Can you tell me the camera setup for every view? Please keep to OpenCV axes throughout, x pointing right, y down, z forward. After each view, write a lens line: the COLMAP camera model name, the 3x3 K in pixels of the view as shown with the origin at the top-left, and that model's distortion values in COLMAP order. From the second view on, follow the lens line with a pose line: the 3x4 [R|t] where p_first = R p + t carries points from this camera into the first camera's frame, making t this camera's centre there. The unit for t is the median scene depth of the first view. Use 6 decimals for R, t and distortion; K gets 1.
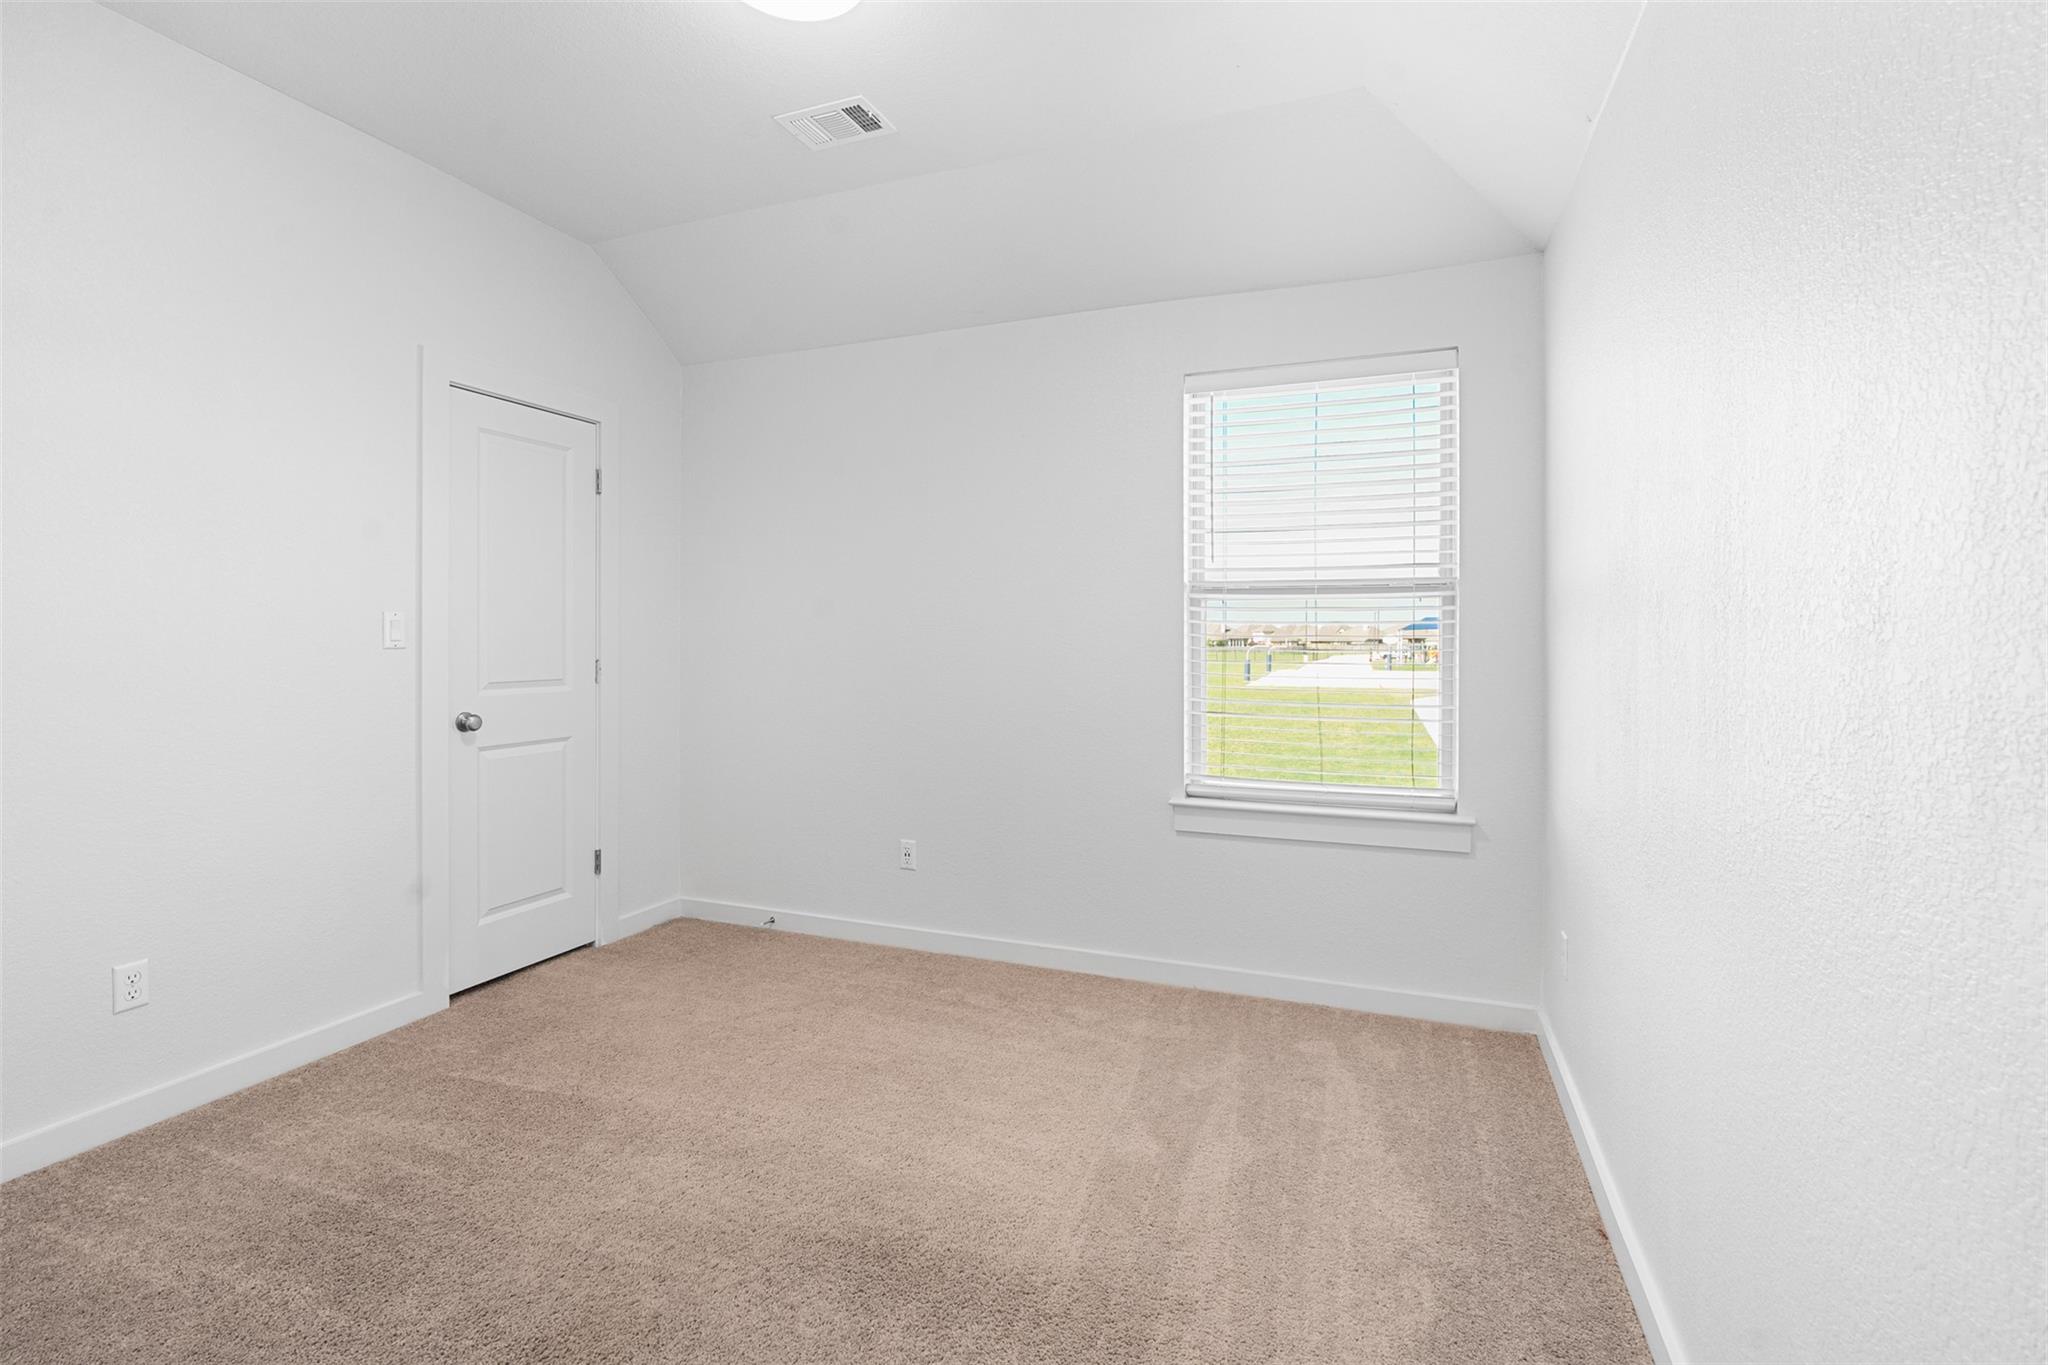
lens RADIAL K [[925.0, 0, 1023.8], [0, 925.0, 627.2], [0, 0, 1]] dist [0.000756, 0.000045]
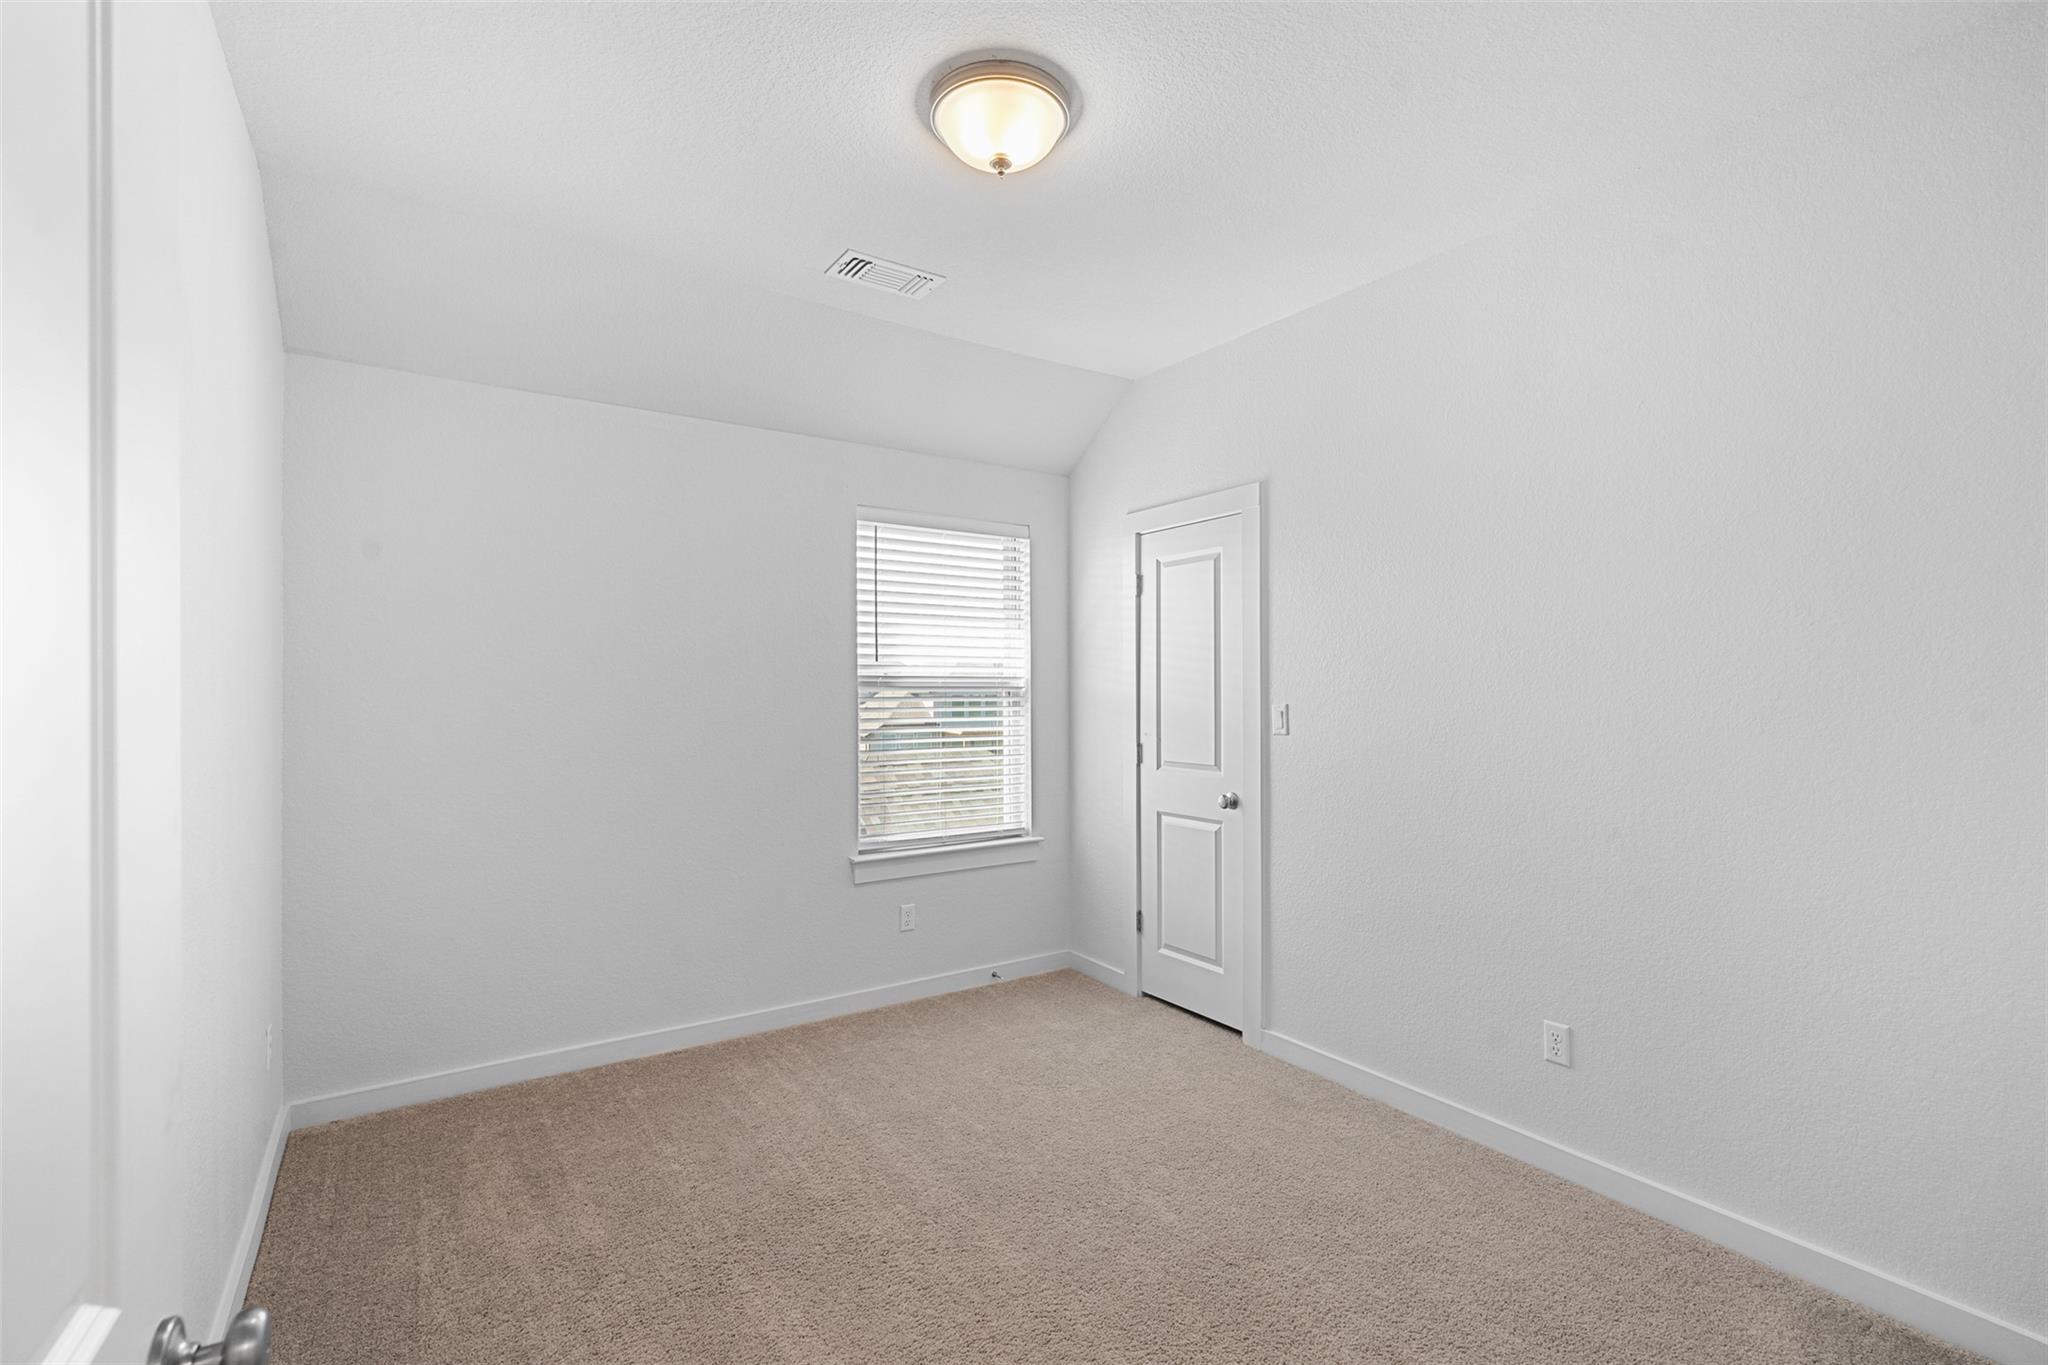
lens RADIAL K [[921.0, 0, 1024.0], [0, 921.0, 682.5], [0, 0, 1]] dist [-0.000242, -0.000022]
pose [[0.564624, 0.005440, 0.825330, -0.743841], [-0.003030, 0.999985, -0.004517, -0.036365], [-0.825343, 0.000050, 0.564632, 0.166483]]
